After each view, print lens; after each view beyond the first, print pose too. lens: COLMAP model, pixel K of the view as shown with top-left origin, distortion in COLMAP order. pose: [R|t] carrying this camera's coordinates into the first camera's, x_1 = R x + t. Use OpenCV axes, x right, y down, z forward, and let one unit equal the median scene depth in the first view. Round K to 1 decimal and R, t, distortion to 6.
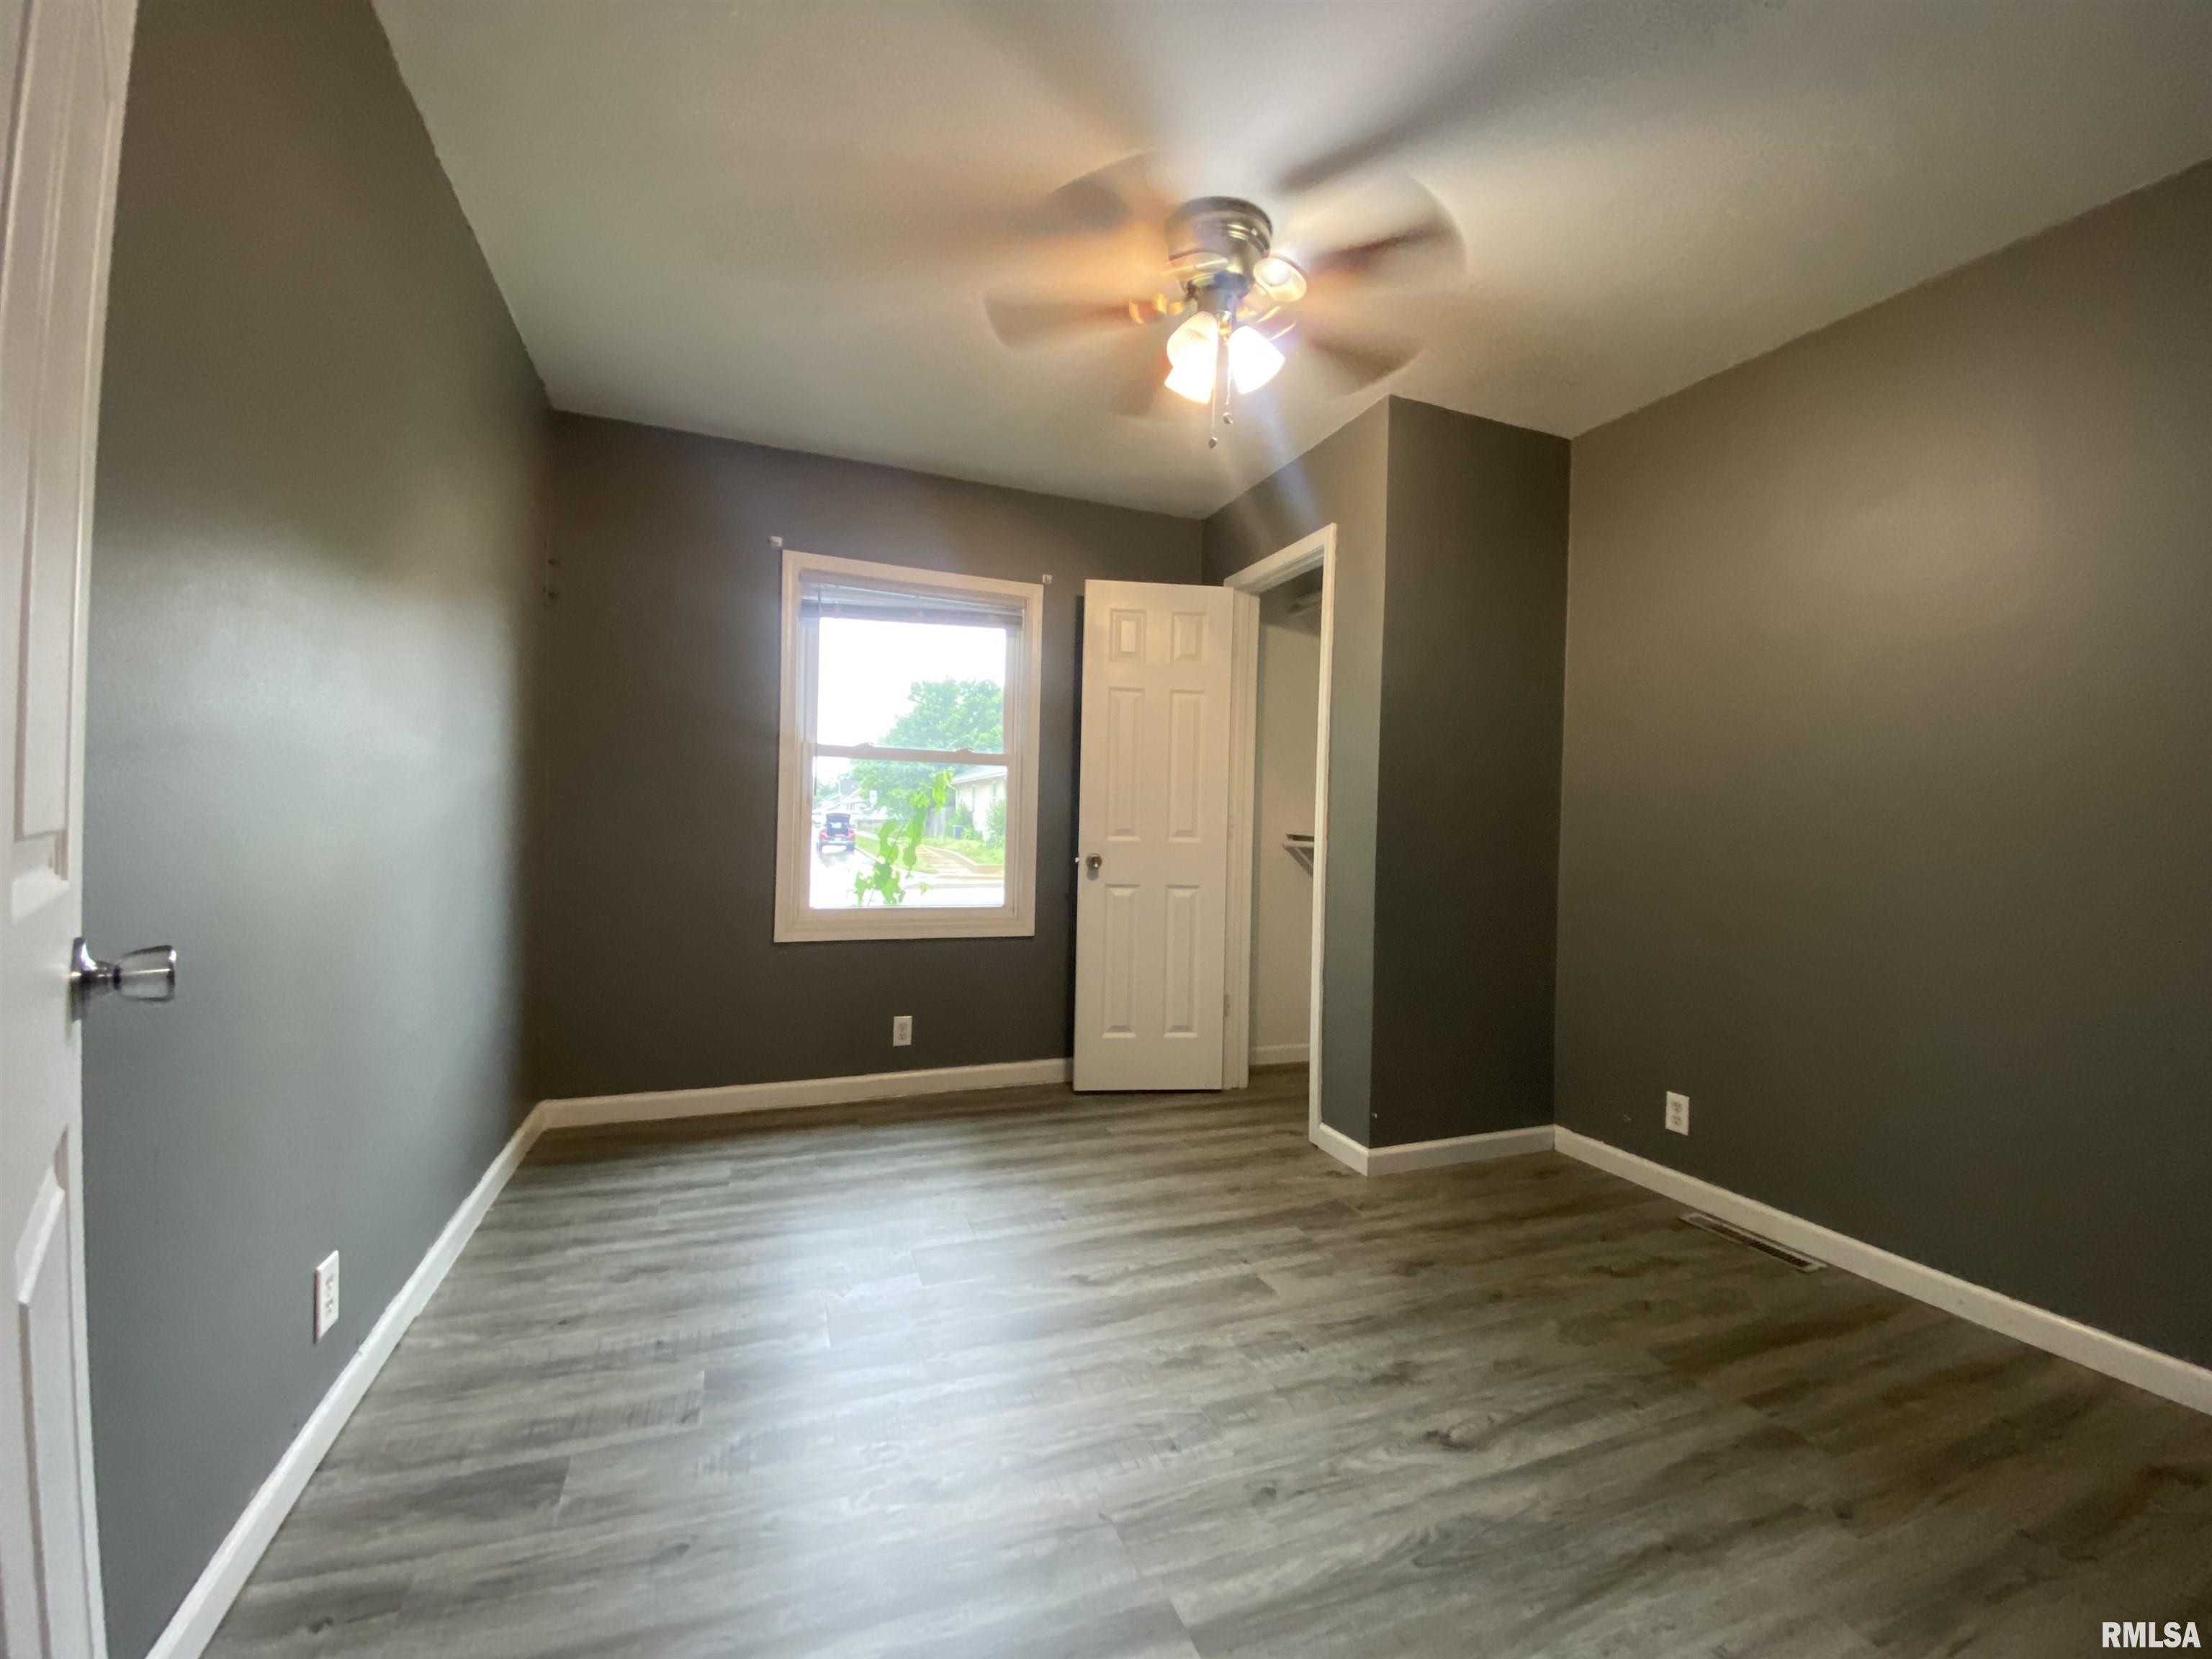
lens RADIAL K [[903.8, 0, 1107.7], [0, 903.8, 835.0], [0, 0, 1]] dist [-0.032509, -0.004831]
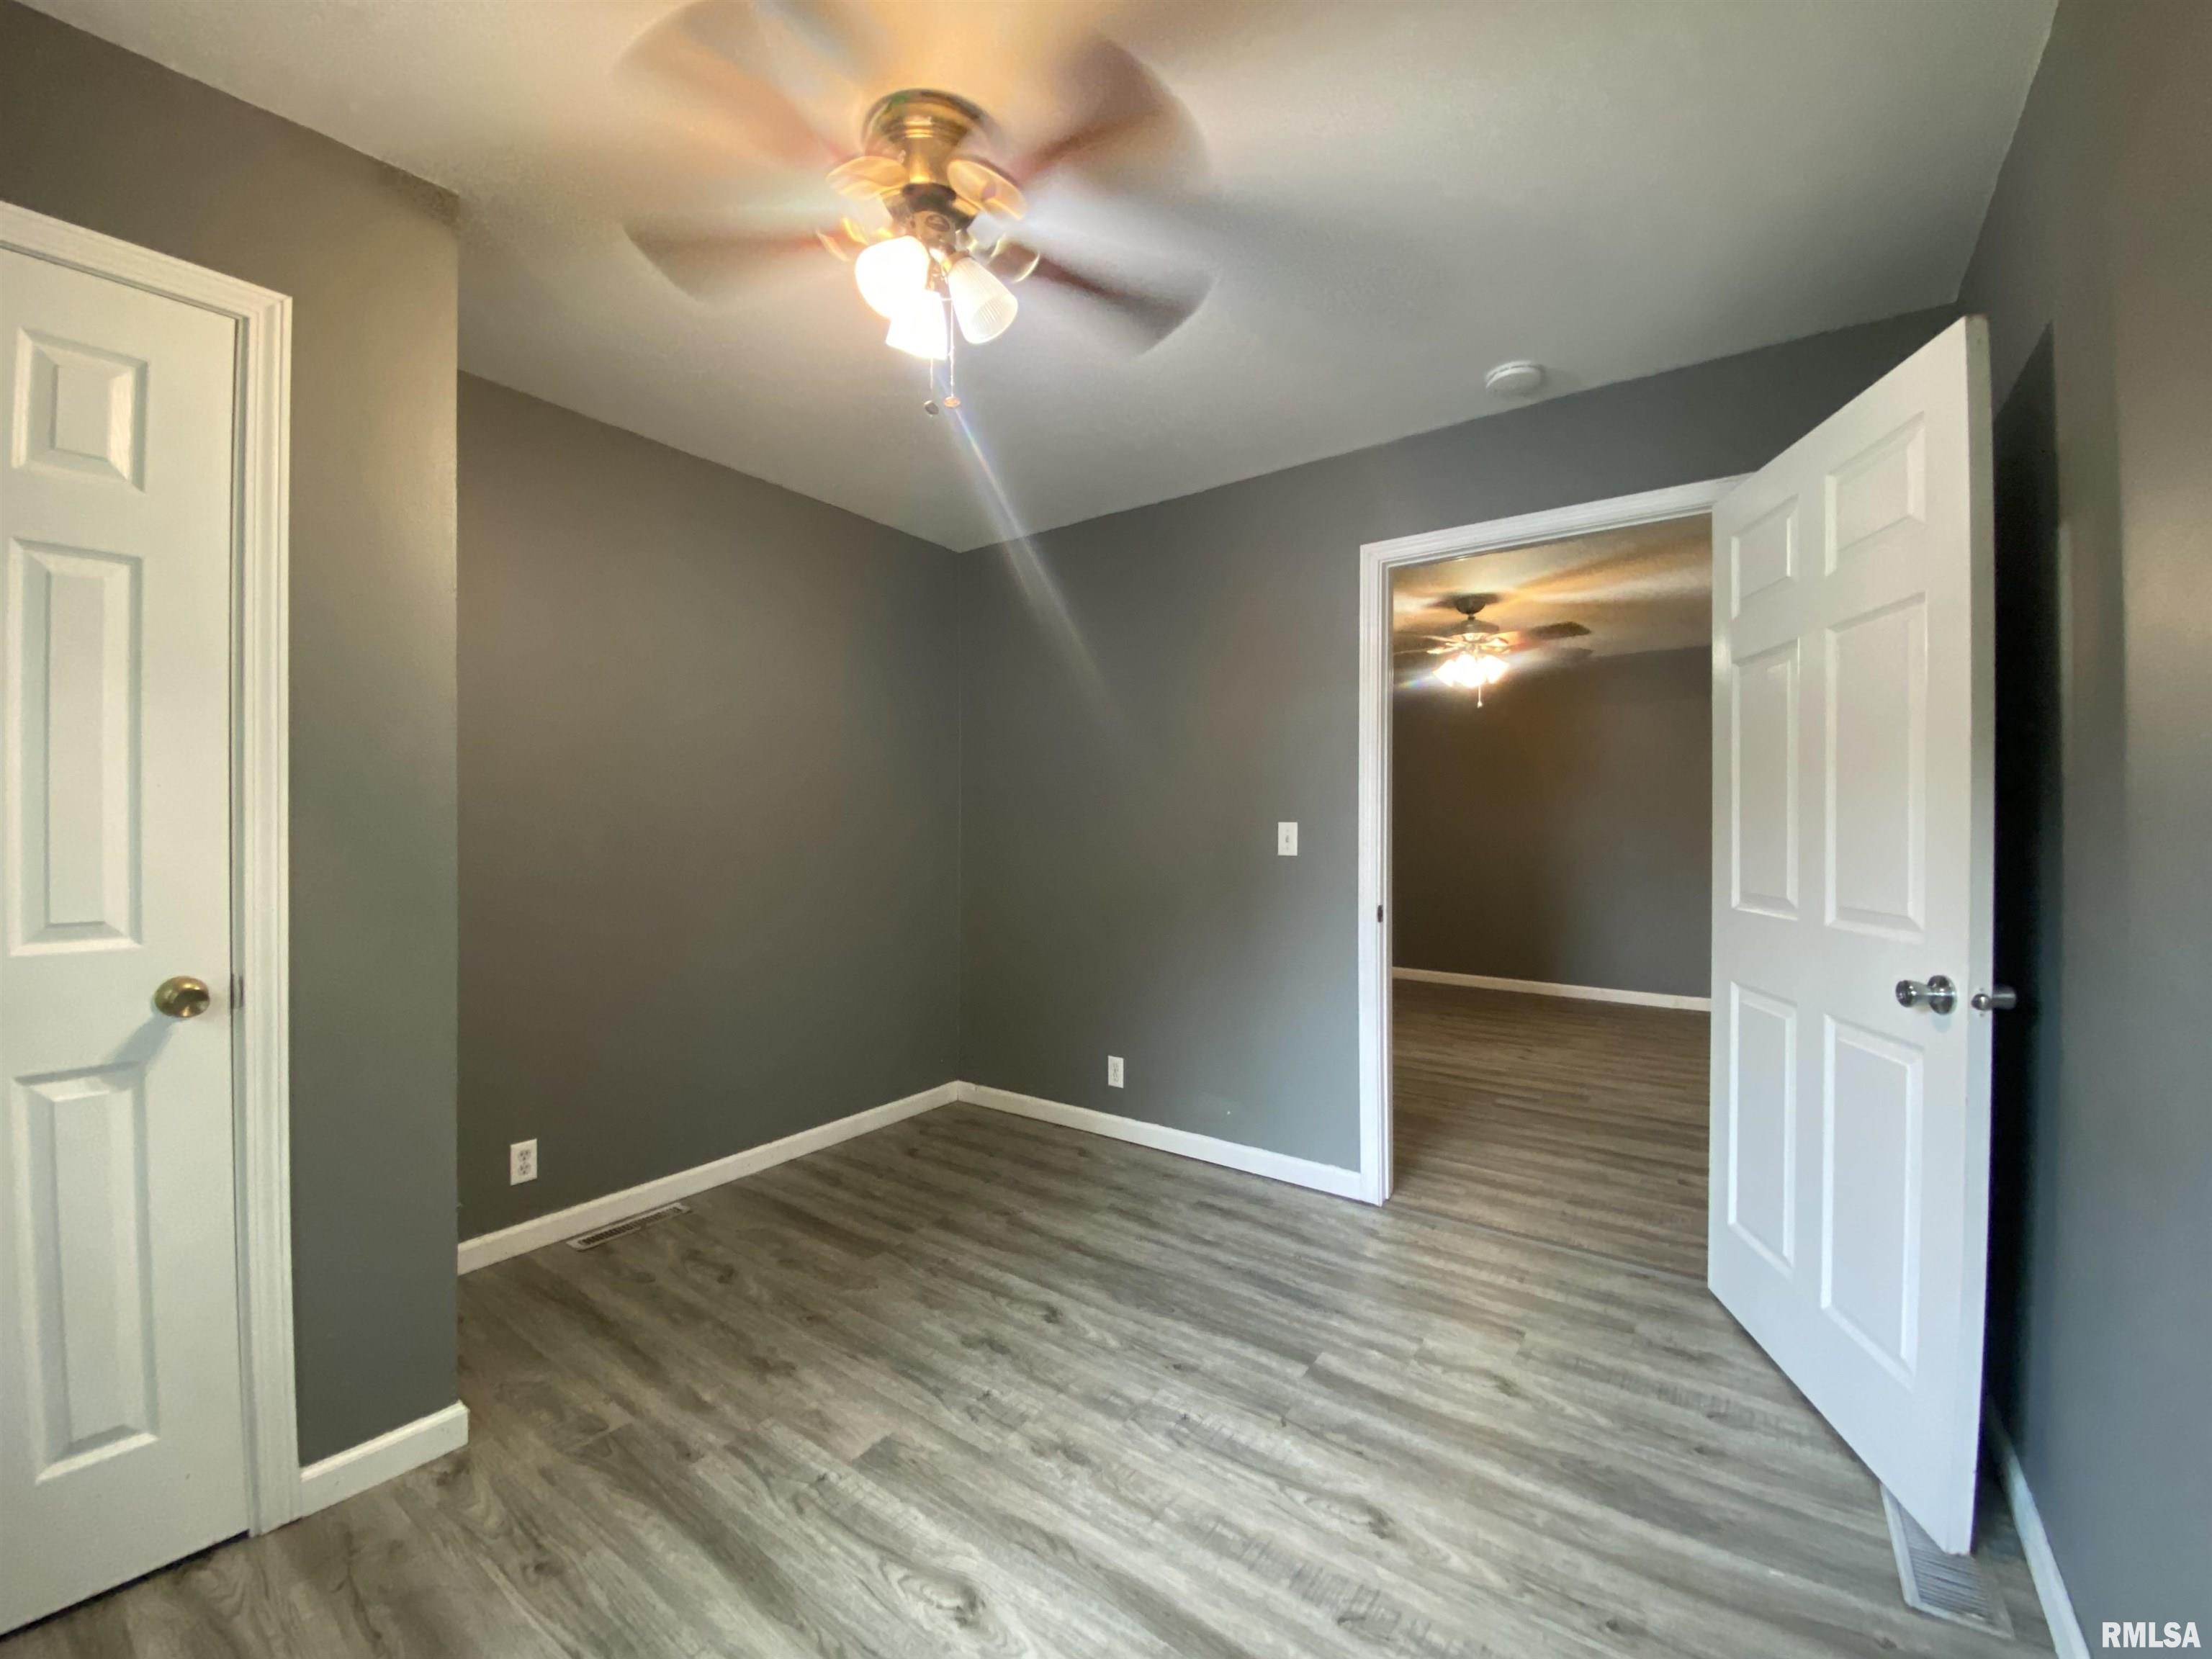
lens RADIAL K [[903.8, 0, 1113.5], [0, 903.8, 825.4], [0, 0, 1]] dist [-0.032509, -0.004831]
pose [[-0.560522, -0.028773, 0.827639, -0.677072], [0.003113, 0.999316, 0.036850, -0.108394], [-0.828134, 0.023232, -0.560049, 1.418352]]
